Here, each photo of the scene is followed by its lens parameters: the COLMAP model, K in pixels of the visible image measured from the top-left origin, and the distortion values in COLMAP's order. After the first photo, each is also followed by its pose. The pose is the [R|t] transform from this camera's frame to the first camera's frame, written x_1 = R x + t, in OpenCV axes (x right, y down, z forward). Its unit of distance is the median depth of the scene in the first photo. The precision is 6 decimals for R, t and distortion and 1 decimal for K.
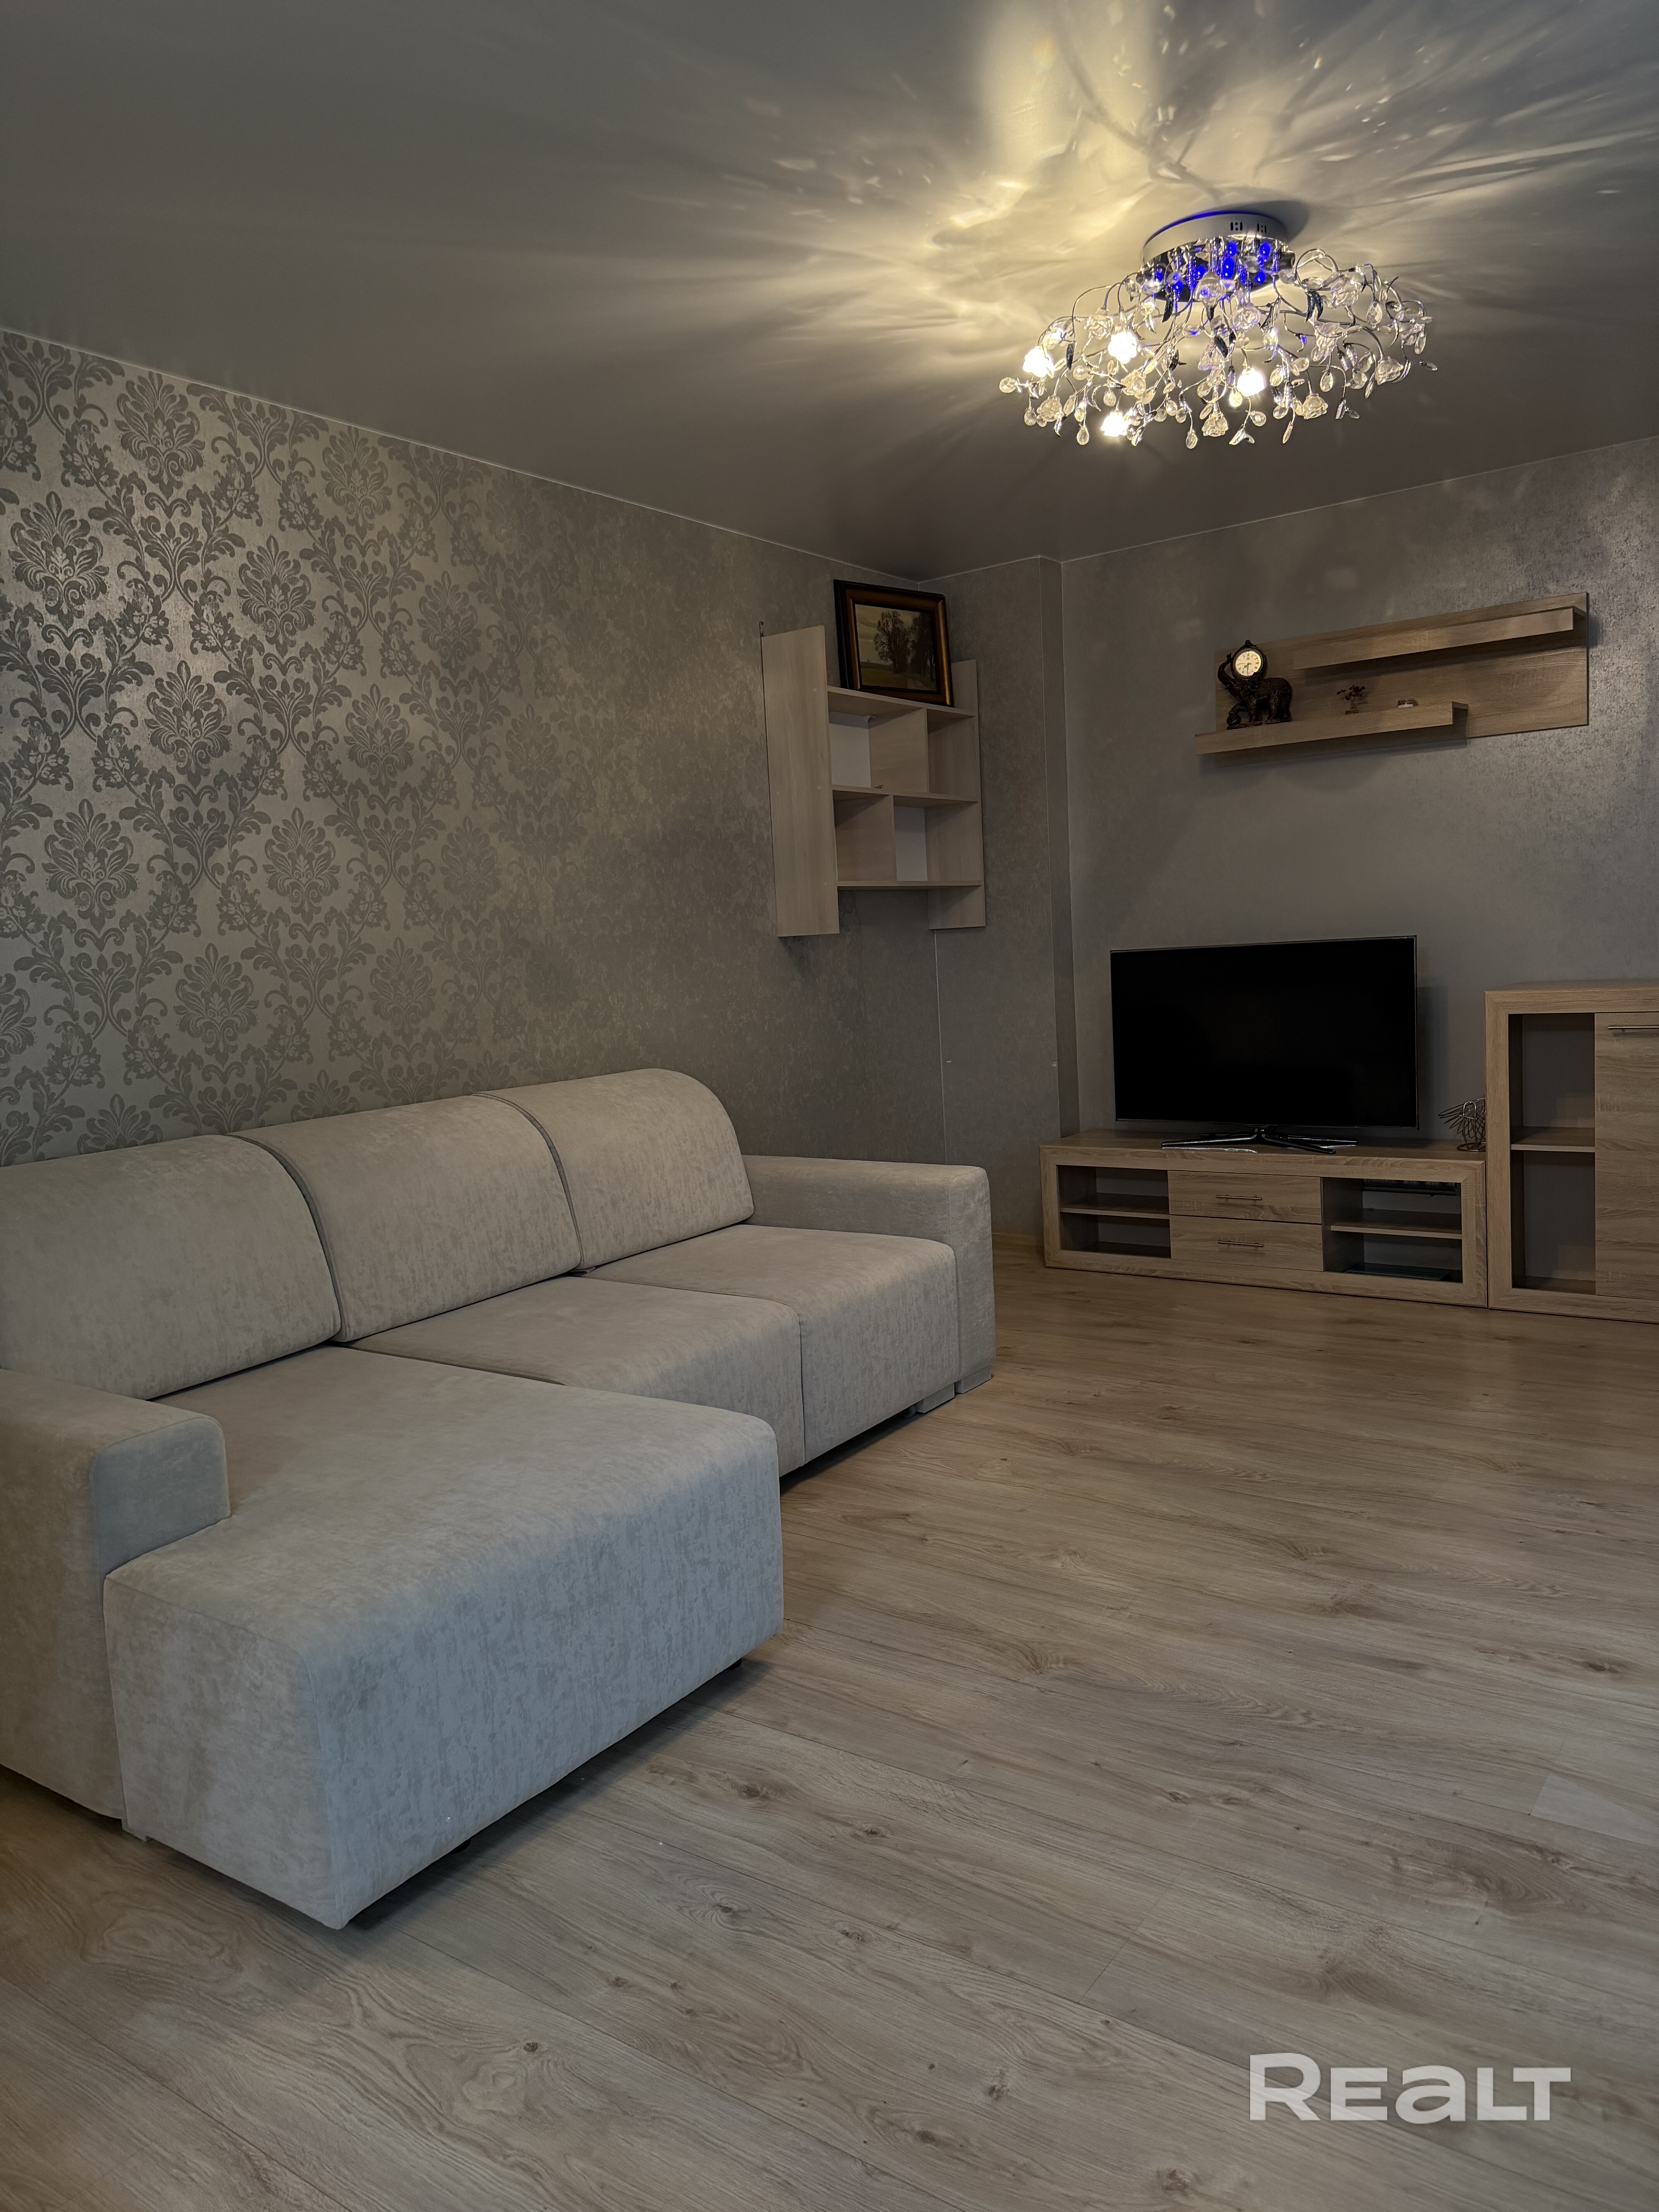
lens RADIAL K [[1567.8, 0, 827.8], [0, 1567.8, 1098.5], [0, 0, 1]] dist [0.045341, -0.053791]
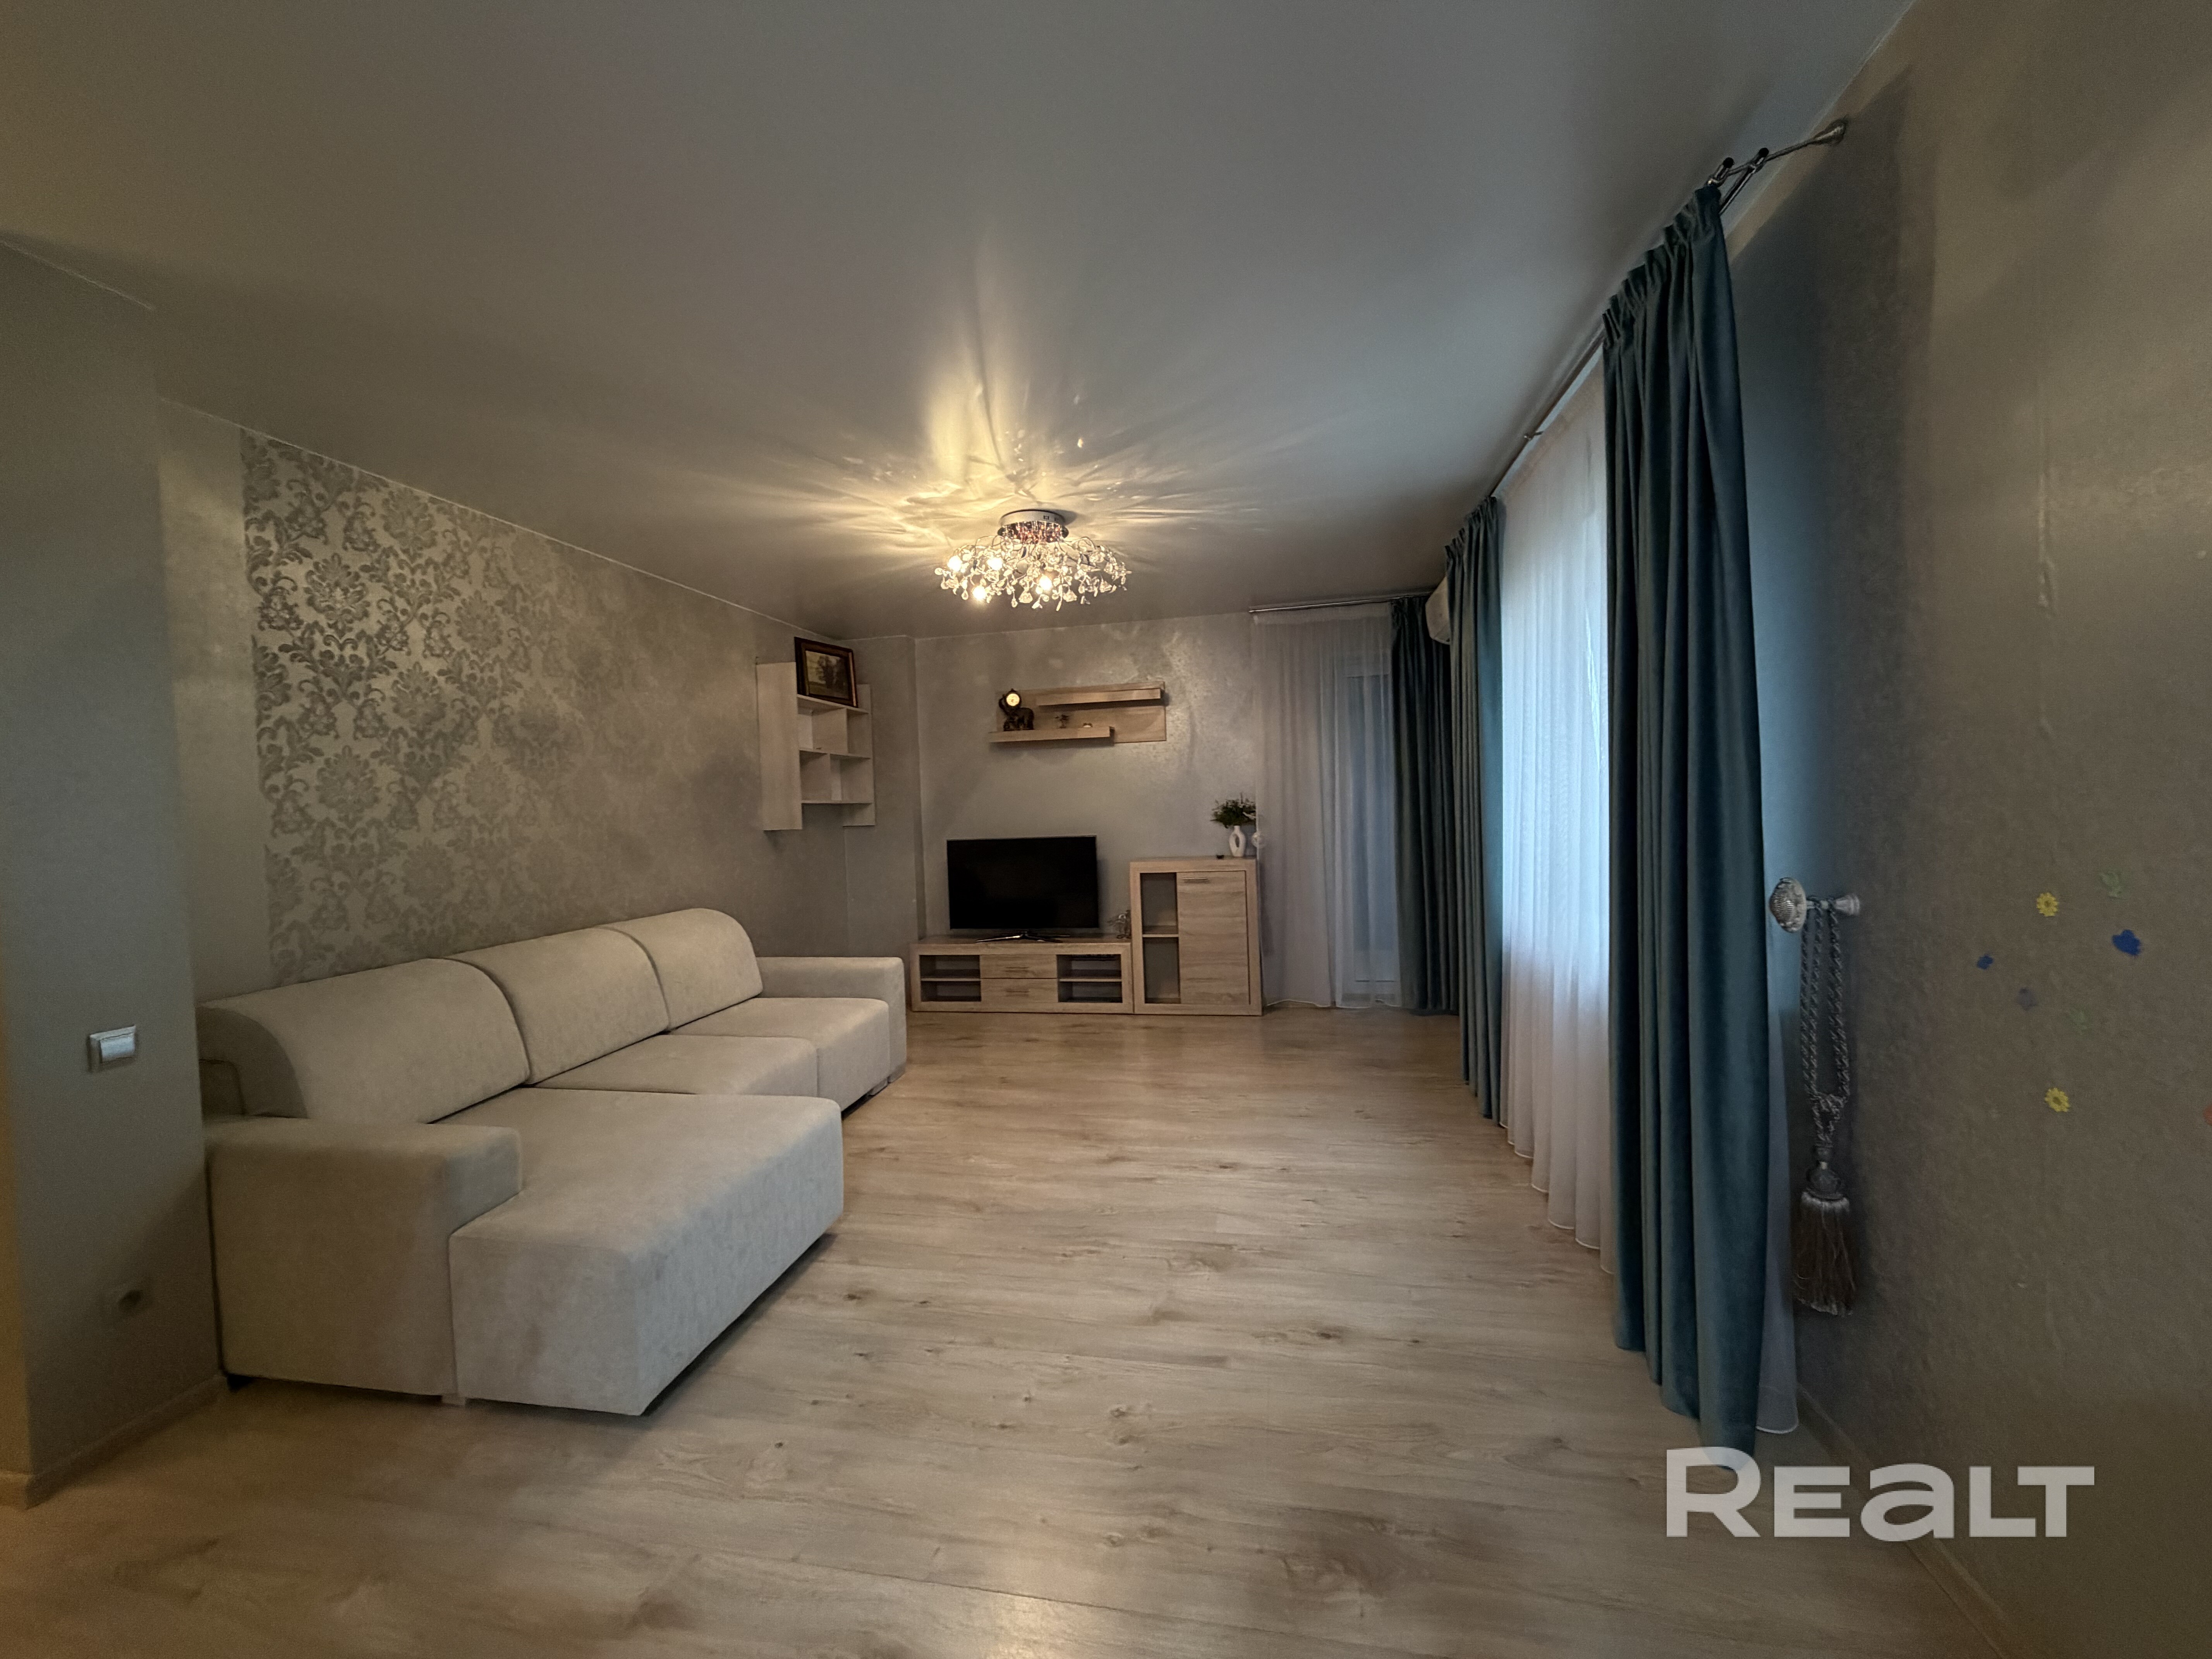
lens RADIAL K [[884.0, 0, 1099.3], [0, 884.0, 830.6], [0, 0, 1]] dist [0.001911, 0.000004]
pose [[0.911313, 0.012277, 0.411531, -0.150890], [0.027071, 0.995605, -0.089650, -0.007448], [-0.410823, 0.092840, 0.906976, -0.086648]]
